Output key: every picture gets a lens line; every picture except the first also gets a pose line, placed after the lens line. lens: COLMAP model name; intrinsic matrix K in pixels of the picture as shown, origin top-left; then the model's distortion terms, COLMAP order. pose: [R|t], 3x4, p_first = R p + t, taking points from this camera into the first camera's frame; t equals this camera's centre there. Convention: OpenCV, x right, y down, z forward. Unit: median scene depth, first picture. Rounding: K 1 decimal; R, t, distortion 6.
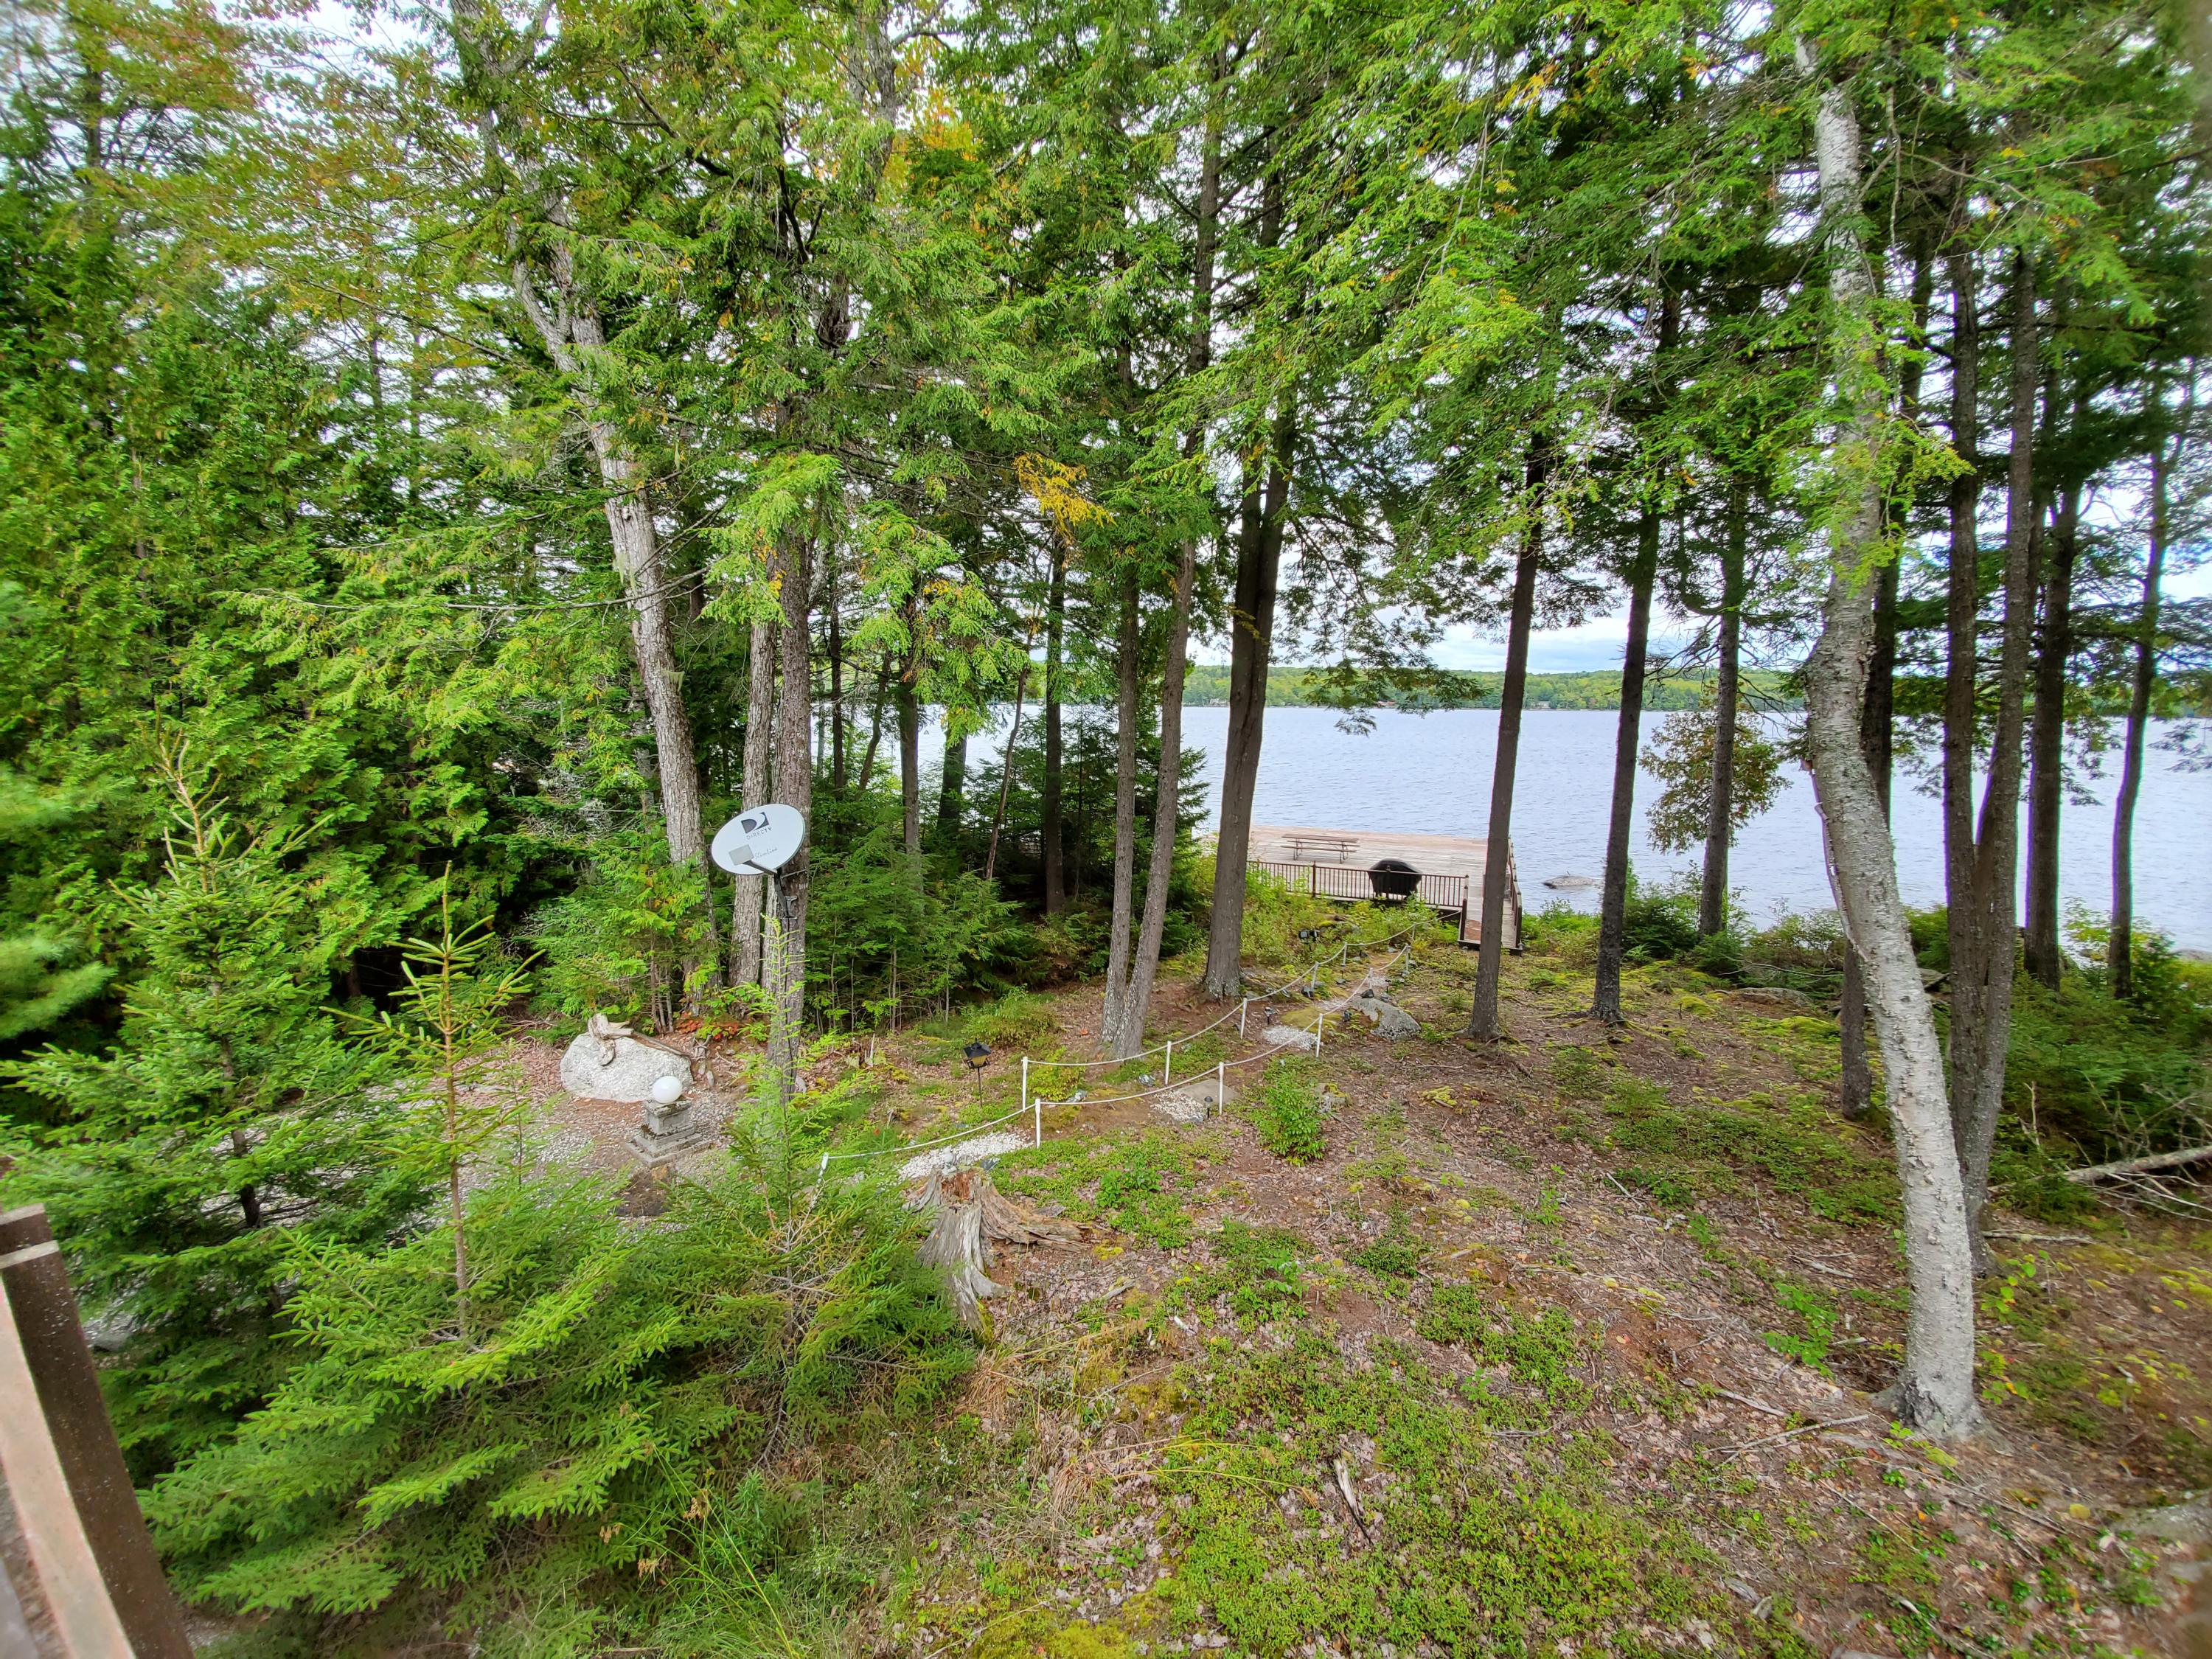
lens RADIAL K [[892.8, 0, 1121.3], [0, 892.8, 804.5], [0, 0, 1]] dist [0.010442, -0.016019]
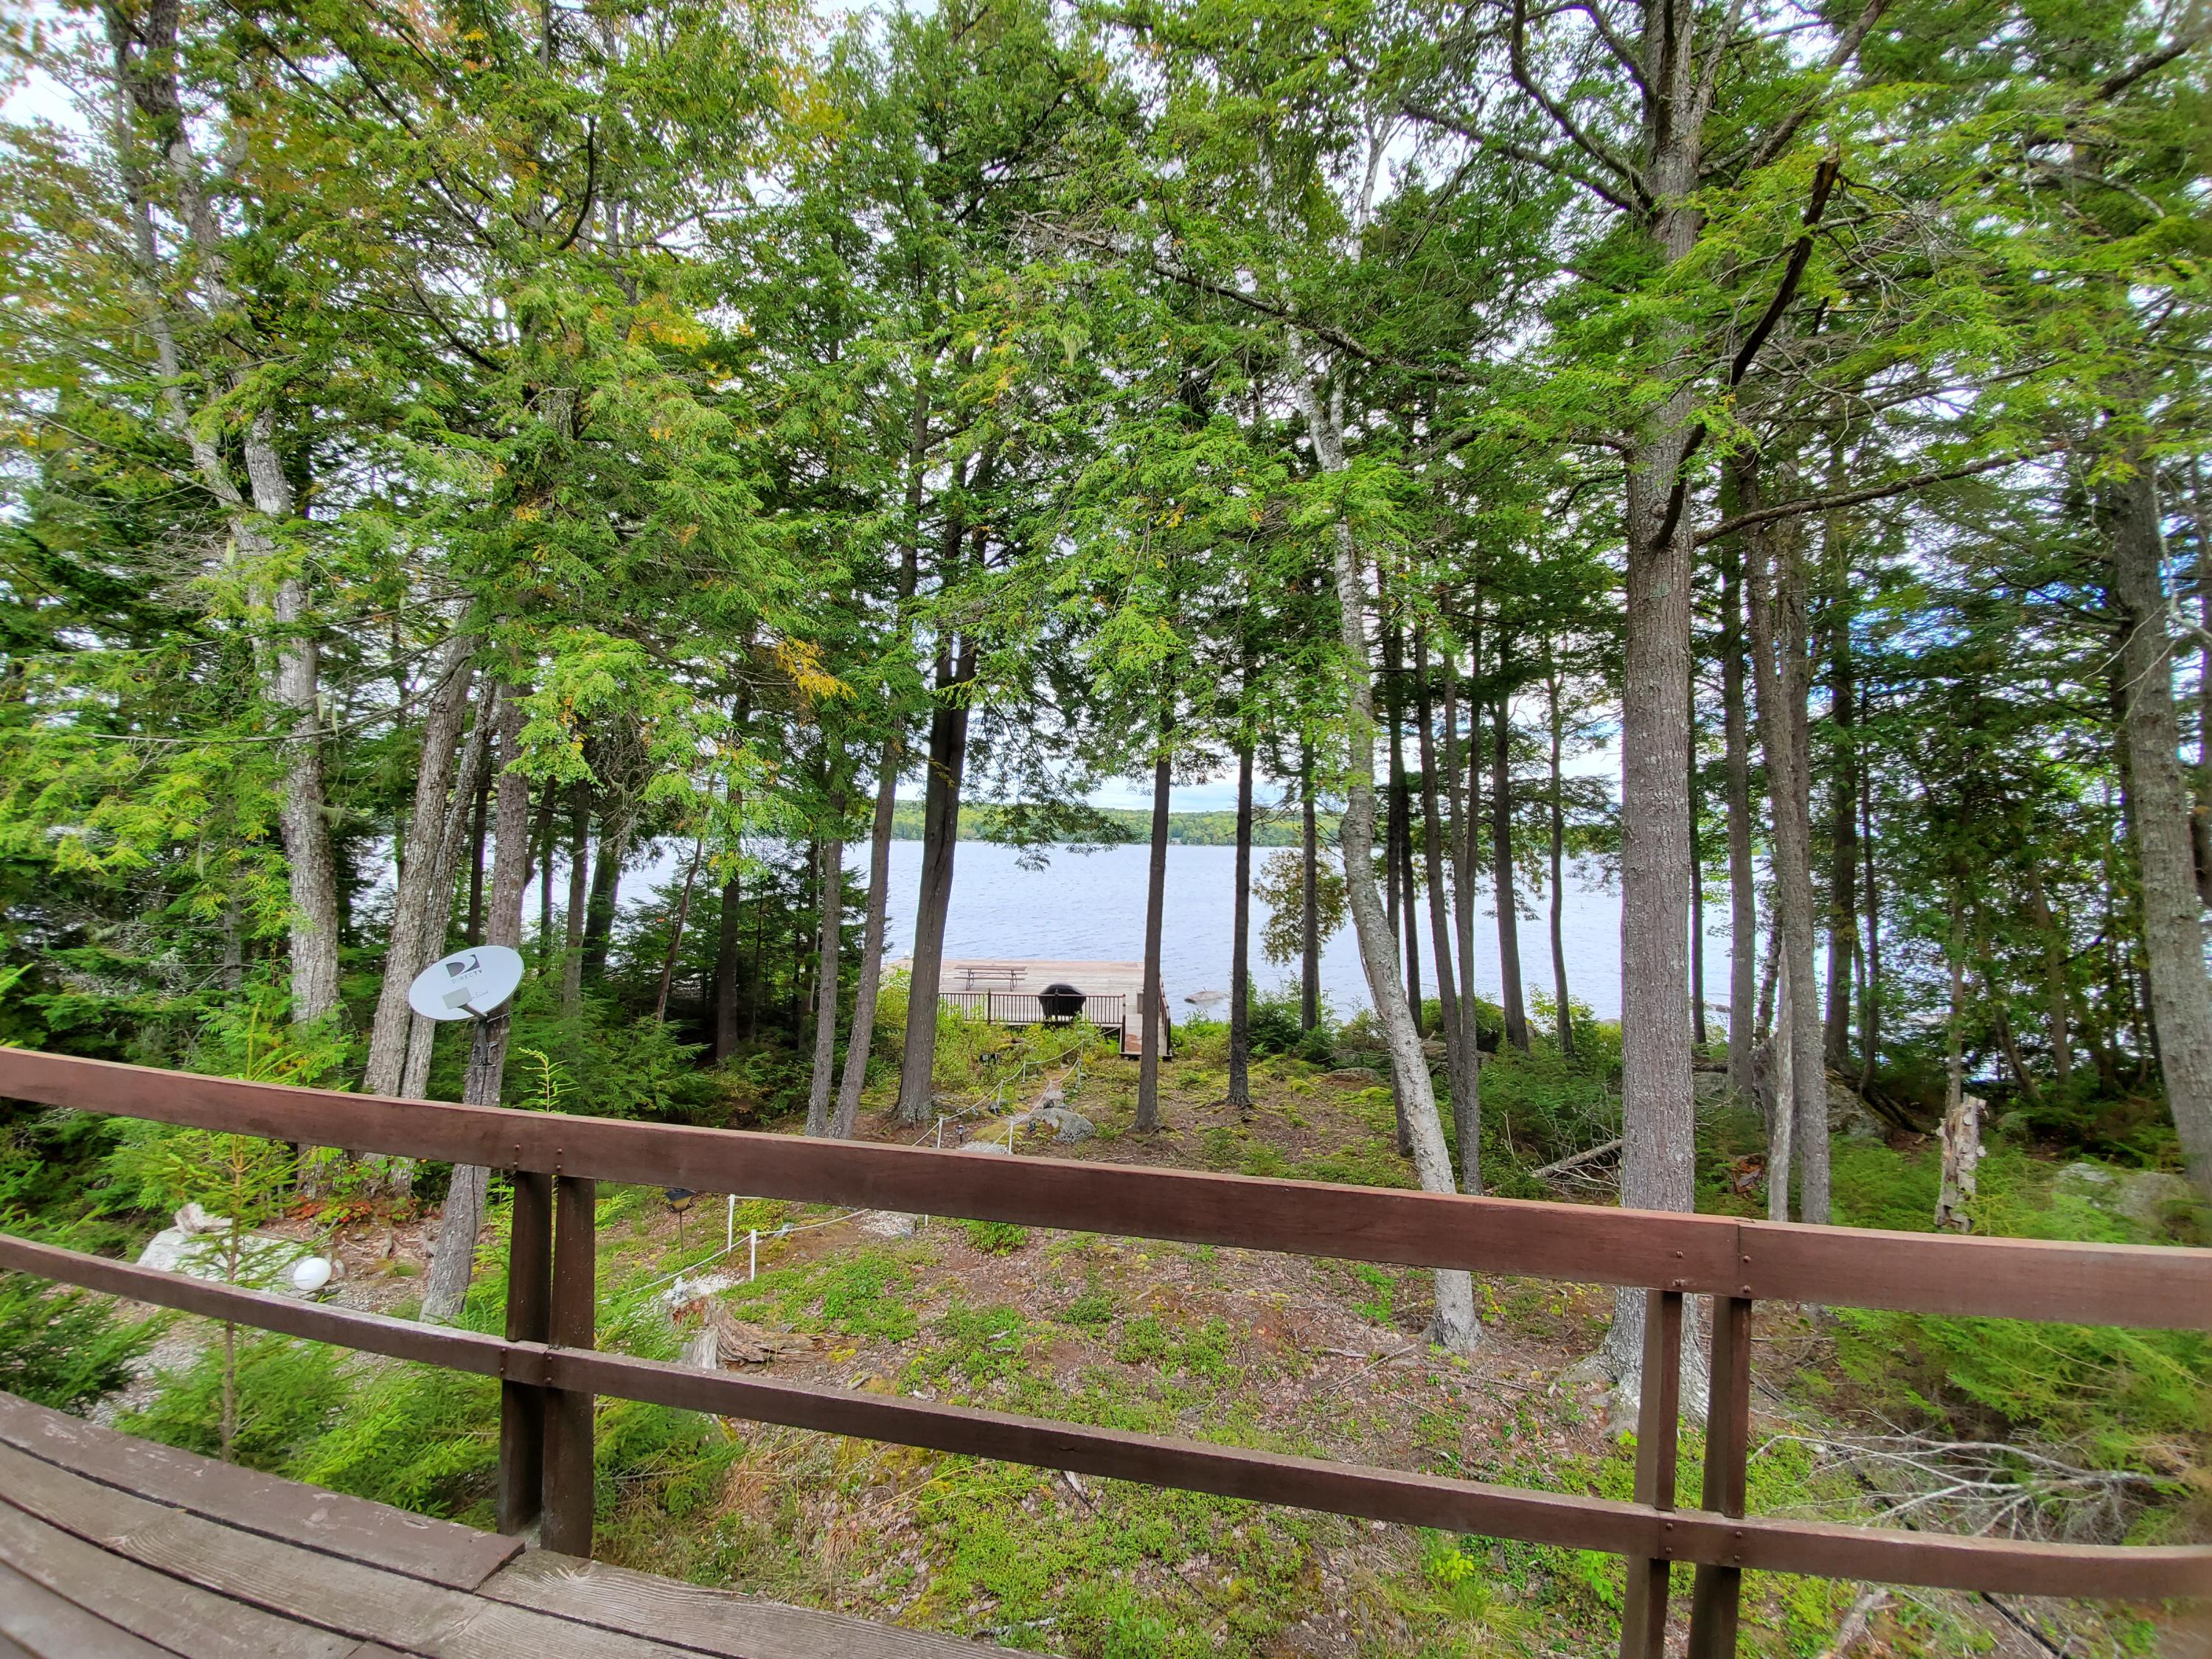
lens RADIAL K [[892.8, 0, 1121.3], [0, 892.8, 804.5], [0, 0, 1]] dist [0.010442, -0.016019]
pose [[0.929557, 0.022229, 0.368006, -0.056742], [0.032724, 0.989266, -0.142412, 0.004725], [-0.367222, 0.144423, 0.918852, -0.105074]]
